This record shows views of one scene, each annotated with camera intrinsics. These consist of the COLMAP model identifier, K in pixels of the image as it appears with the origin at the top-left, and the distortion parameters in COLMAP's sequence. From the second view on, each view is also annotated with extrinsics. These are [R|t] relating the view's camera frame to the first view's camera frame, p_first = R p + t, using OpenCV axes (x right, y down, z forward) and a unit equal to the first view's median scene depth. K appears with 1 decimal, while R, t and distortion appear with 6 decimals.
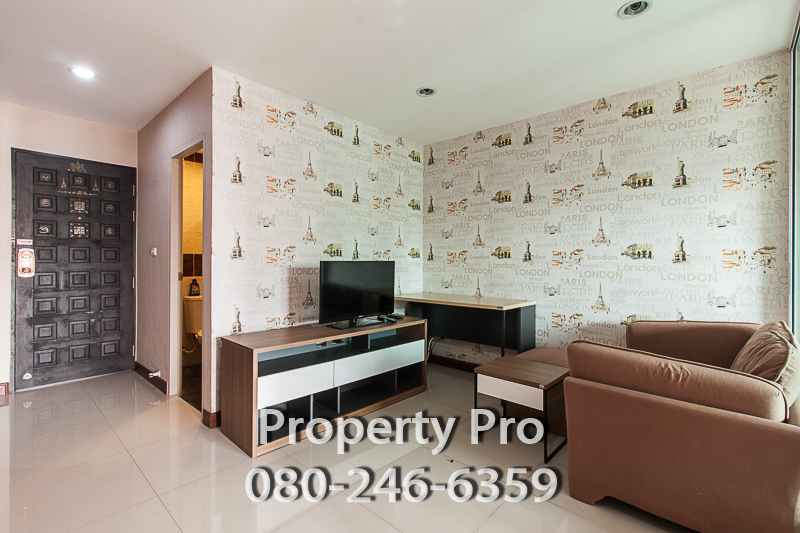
lens RADIAL K [[367.0, 0, 401.2], [0, 367.0, 265.8], [0, 0, 1]] dist [0.000130, -0.000005]
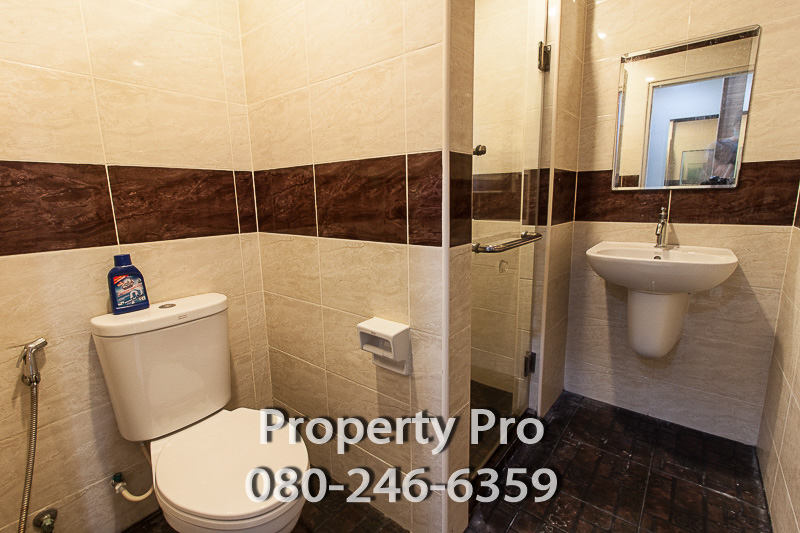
lens RADIAL K [[367.0, 0, 398.8], [0, 367.0, 263.3], [0, 0, 1]] dist [0.000130, -0.000005]
pose [[0.997917, -0.027766, 0.058227, -0.366135], [0.017116, 0.984242, 0.175999, -0.003765], [-0.062196, -0.174636, 0.982667, 0.706573]]
